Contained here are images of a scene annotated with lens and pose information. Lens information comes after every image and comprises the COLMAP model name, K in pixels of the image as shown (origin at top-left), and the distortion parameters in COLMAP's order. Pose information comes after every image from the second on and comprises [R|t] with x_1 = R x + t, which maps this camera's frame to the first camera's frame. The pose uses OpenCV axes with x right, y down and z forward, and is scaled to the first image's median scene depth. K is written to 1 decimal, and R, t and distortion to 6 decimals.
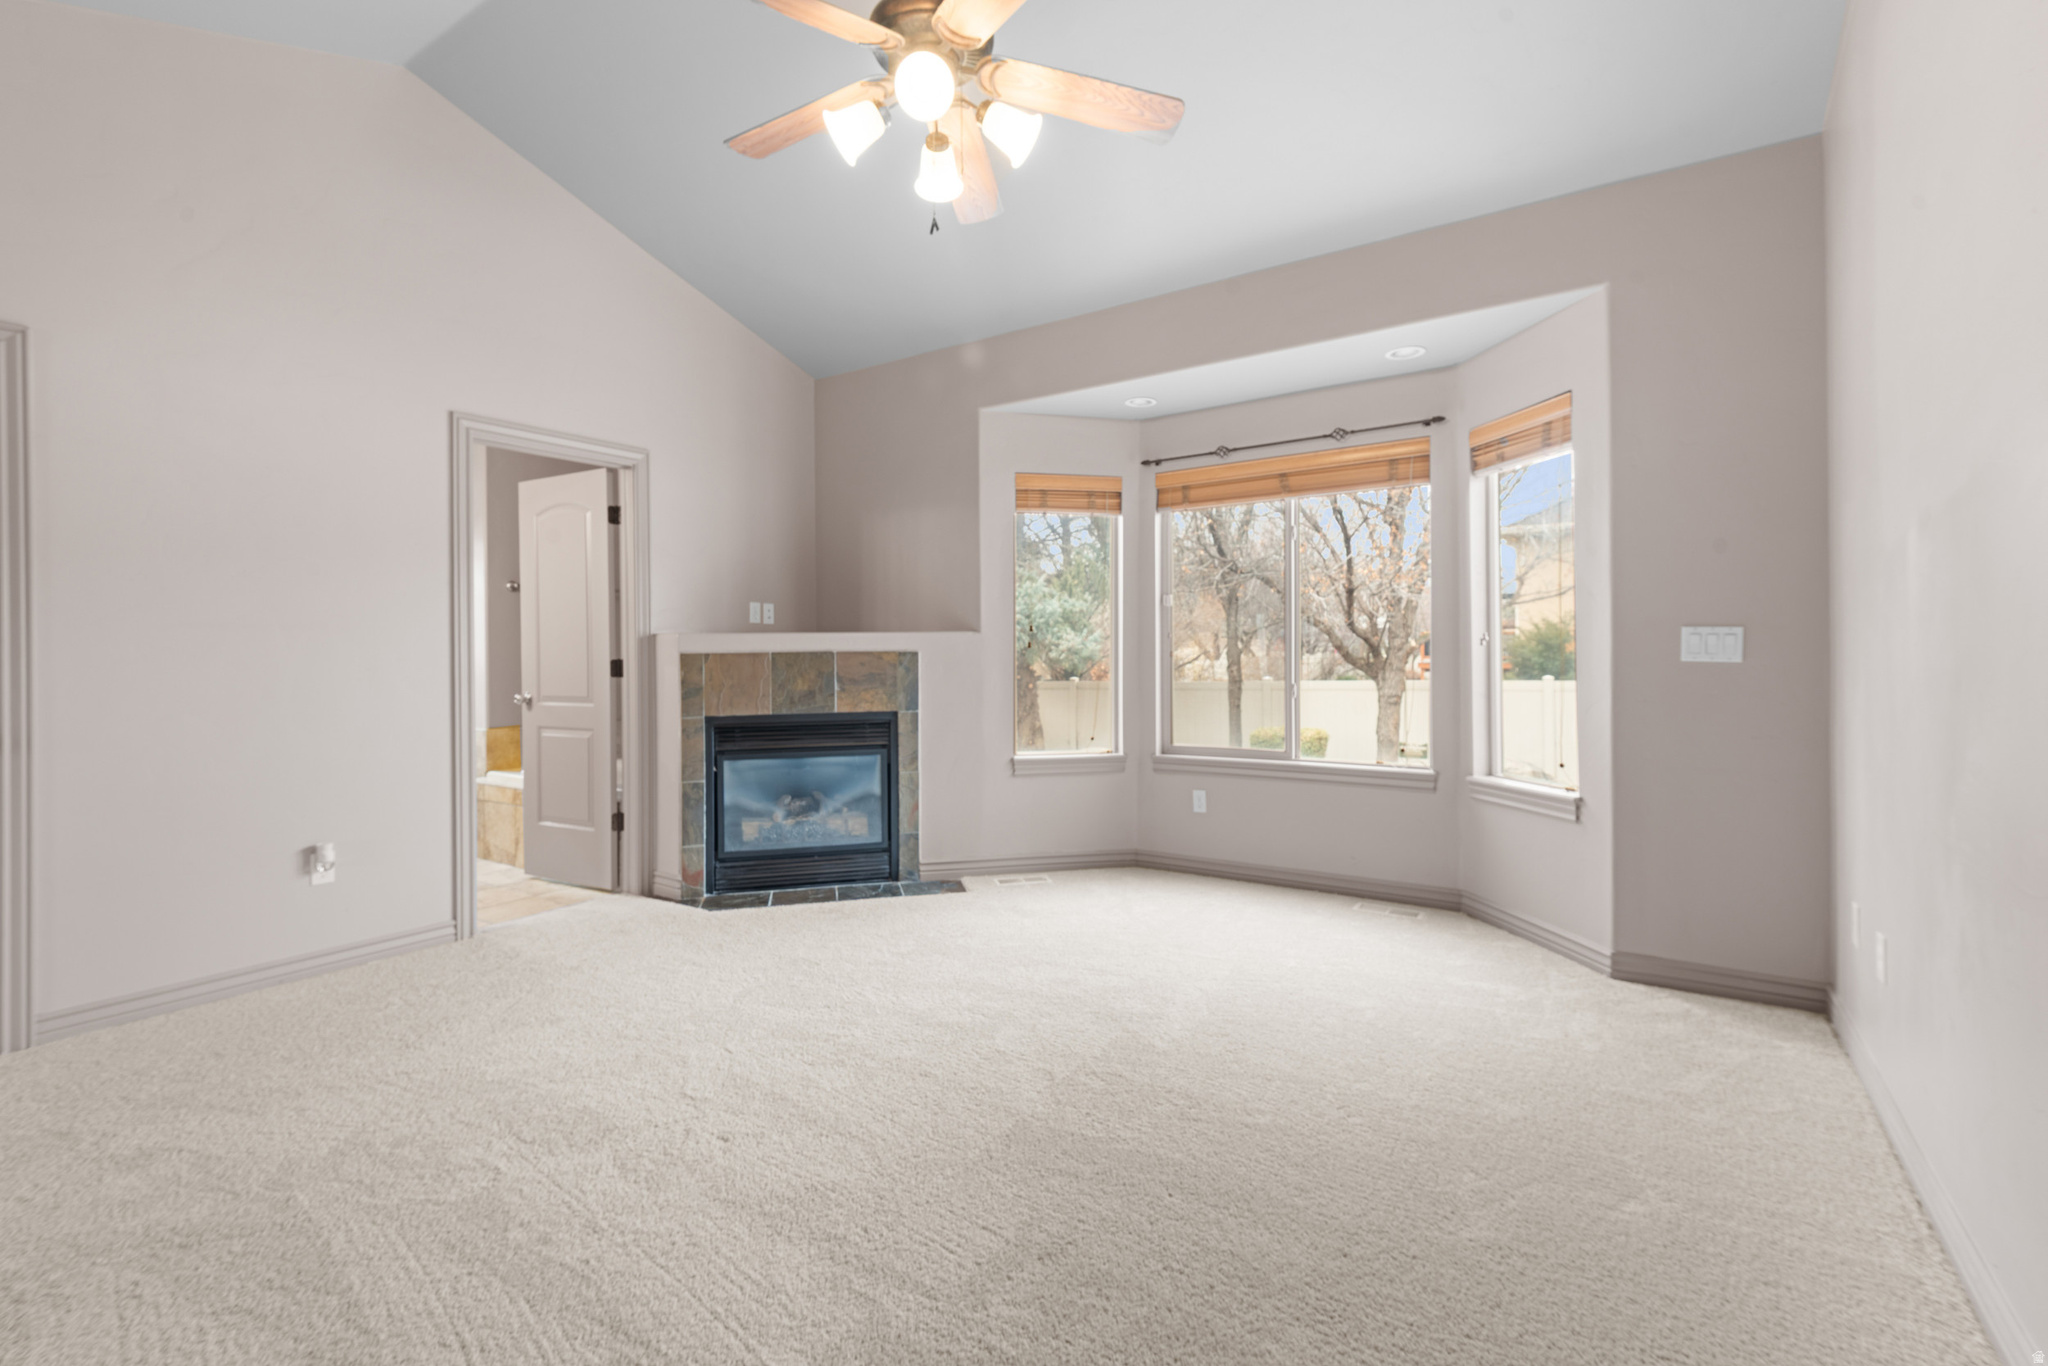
lens RADIAL K [[914.0, 0, 1031.5], [0, 914.0, 665.0], [0, 0, 1]] dist [0.038853, -0.025188]
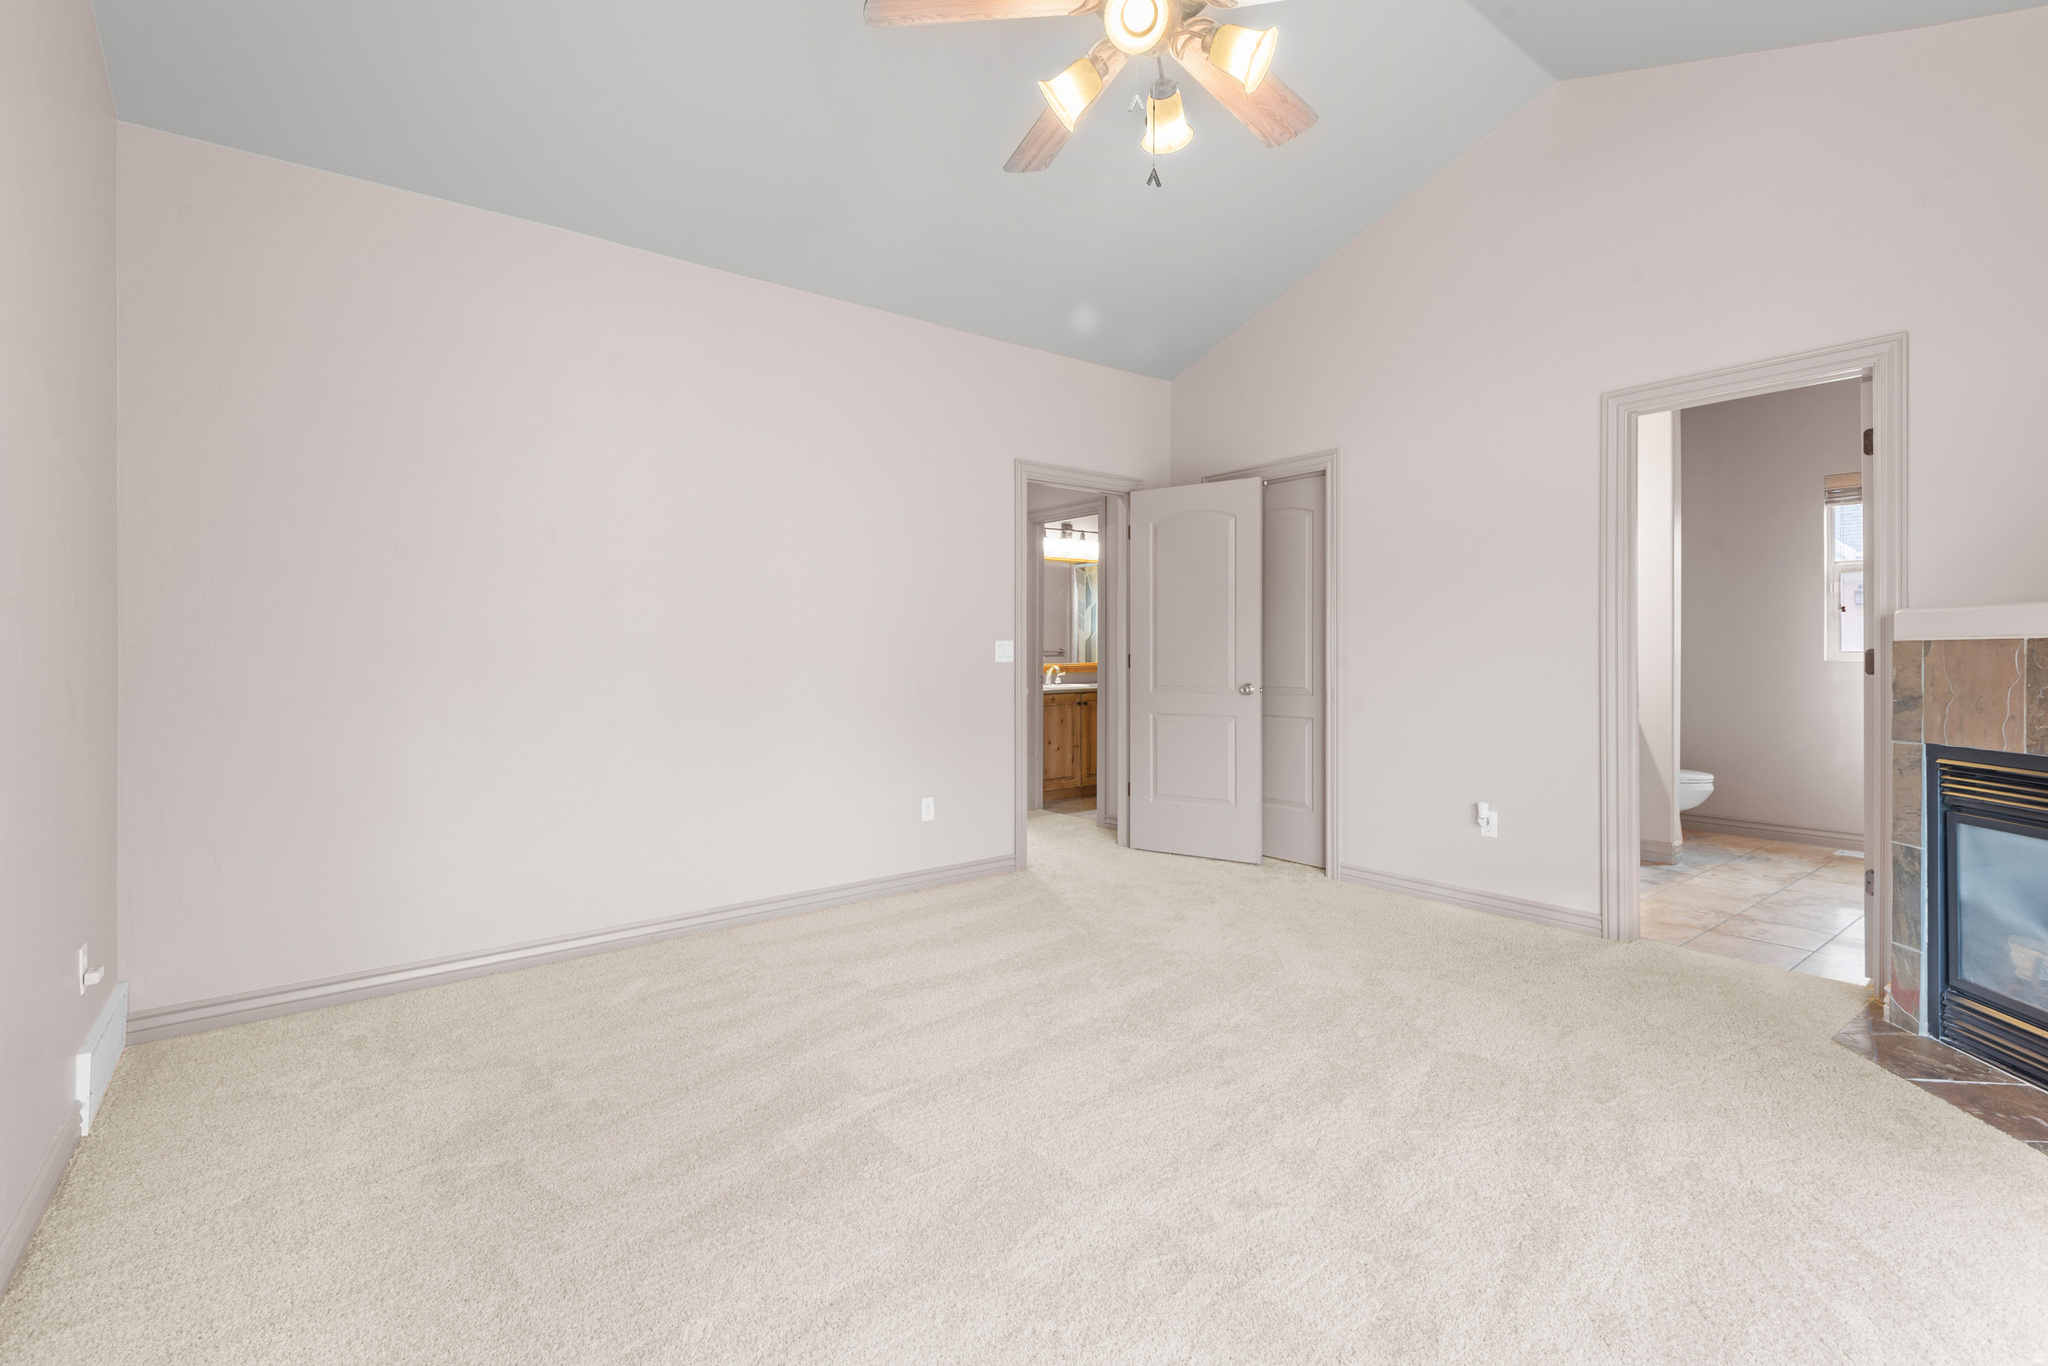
lens RADIAL K [[935.2, 0, 1007.2], [0, 935.2, 631.9], [0, 0, 1]] dist [0.044277, -0.026697]
pose [[-0.320350, -0.003730, -0.947292, 0.439251], [-0.004599, 0.999987, -0.002382, -0.013819], [0.947288, 0.003594, -0.320363, 0.618734]]
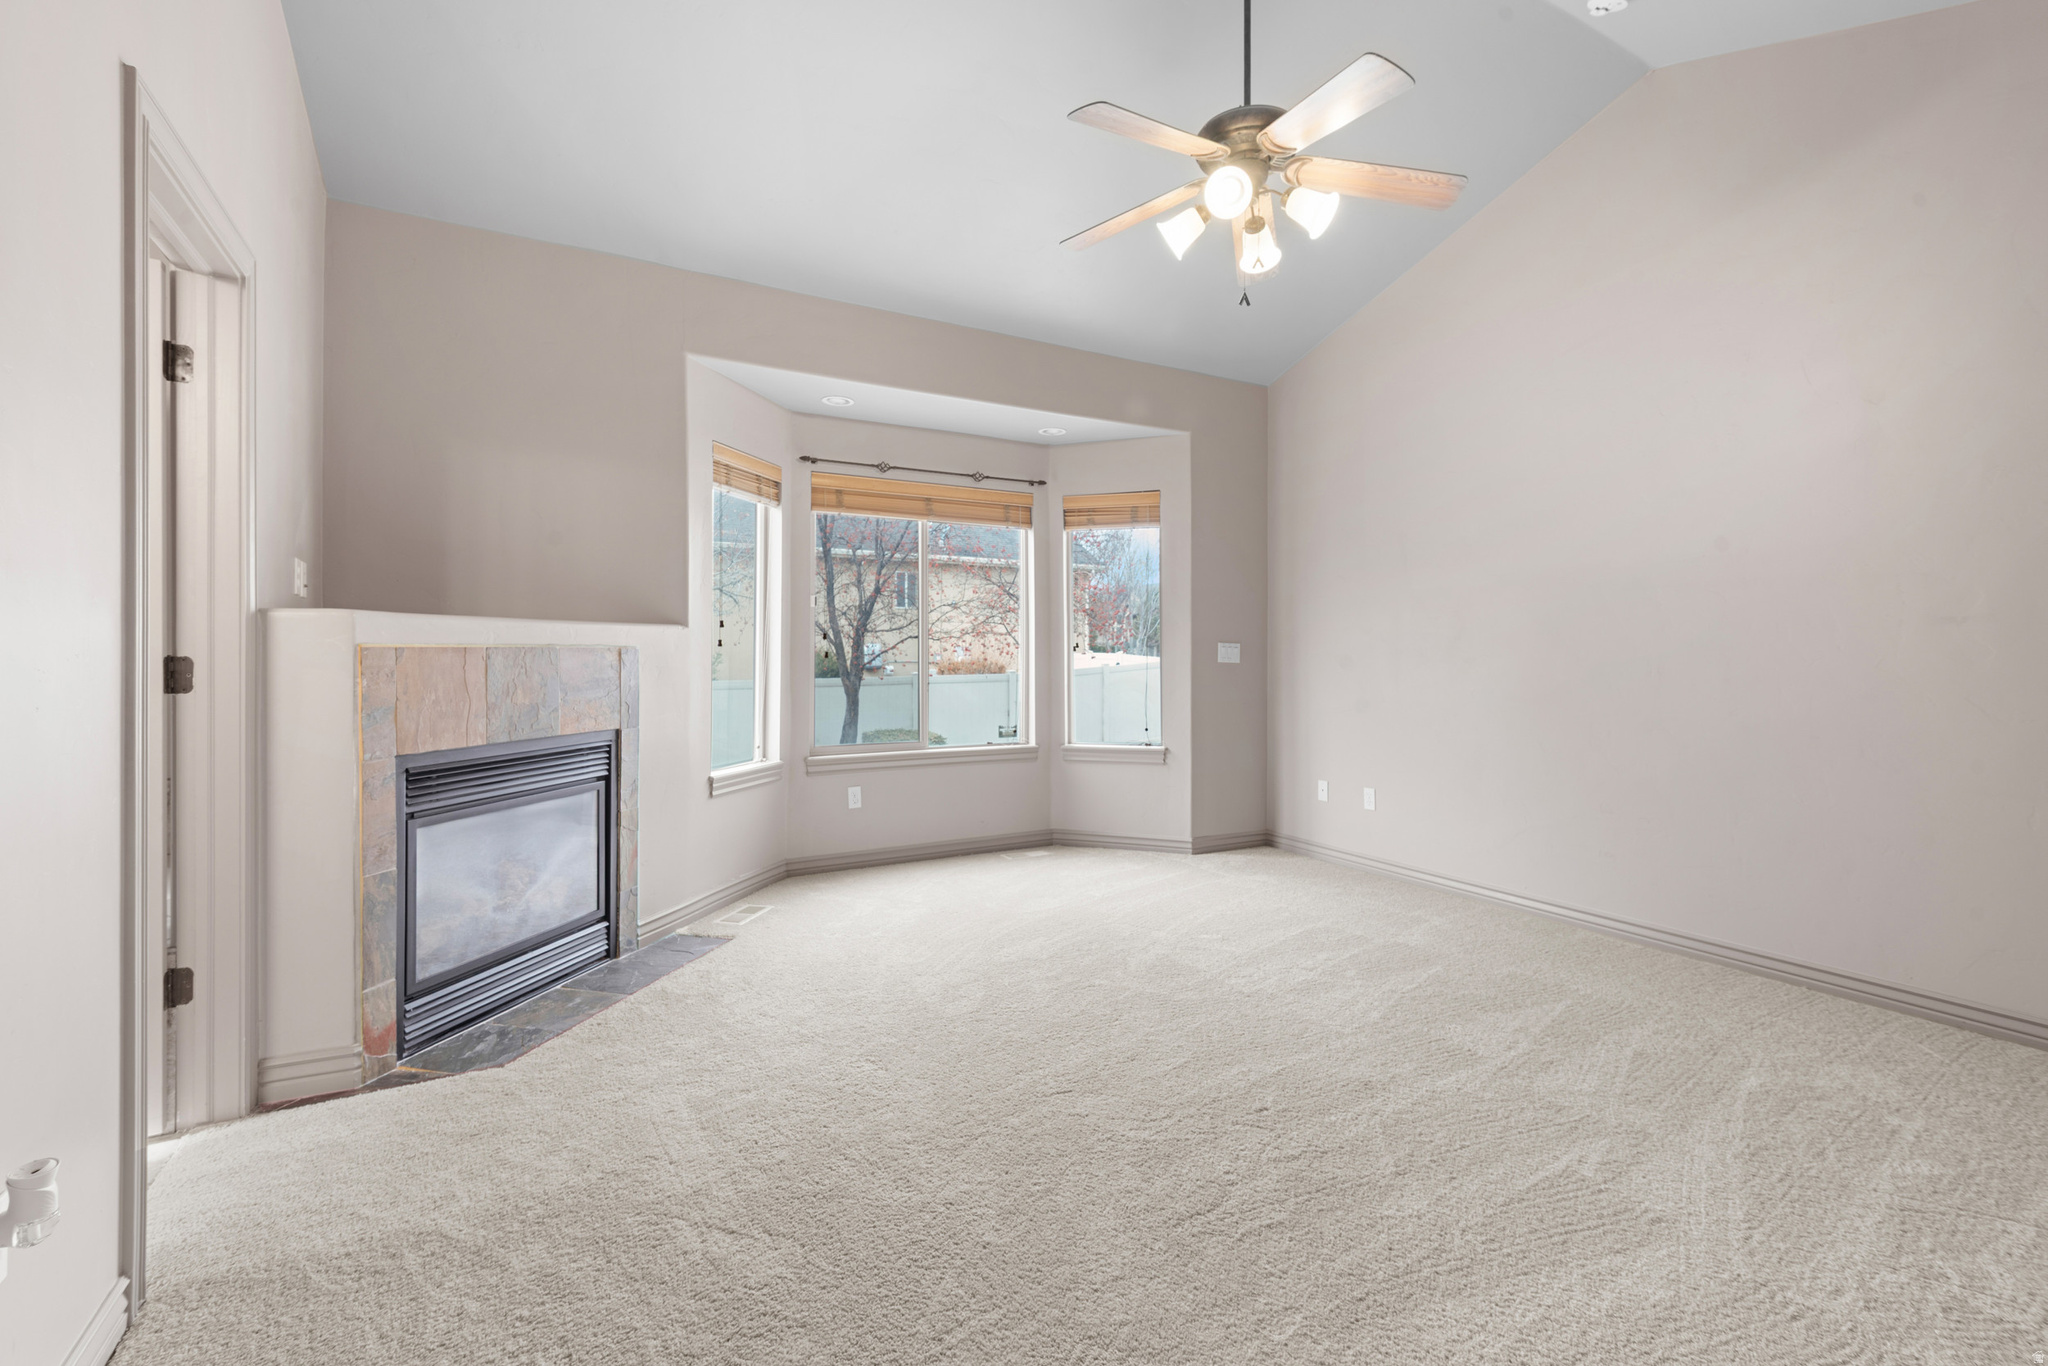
lens RADIAL K [[914.0, 0, 1031.5], [0, 914.0, 665.0], [0, 0, 1]] dist [0.038853, -0.025188]
pose [[0.449994, -0.000376, 0.893031, -0.691576], [0.004003, 0.999991, -0.001597, 0.001391], [-0.893022, 0.004293, 0.449992, 0.376863]]
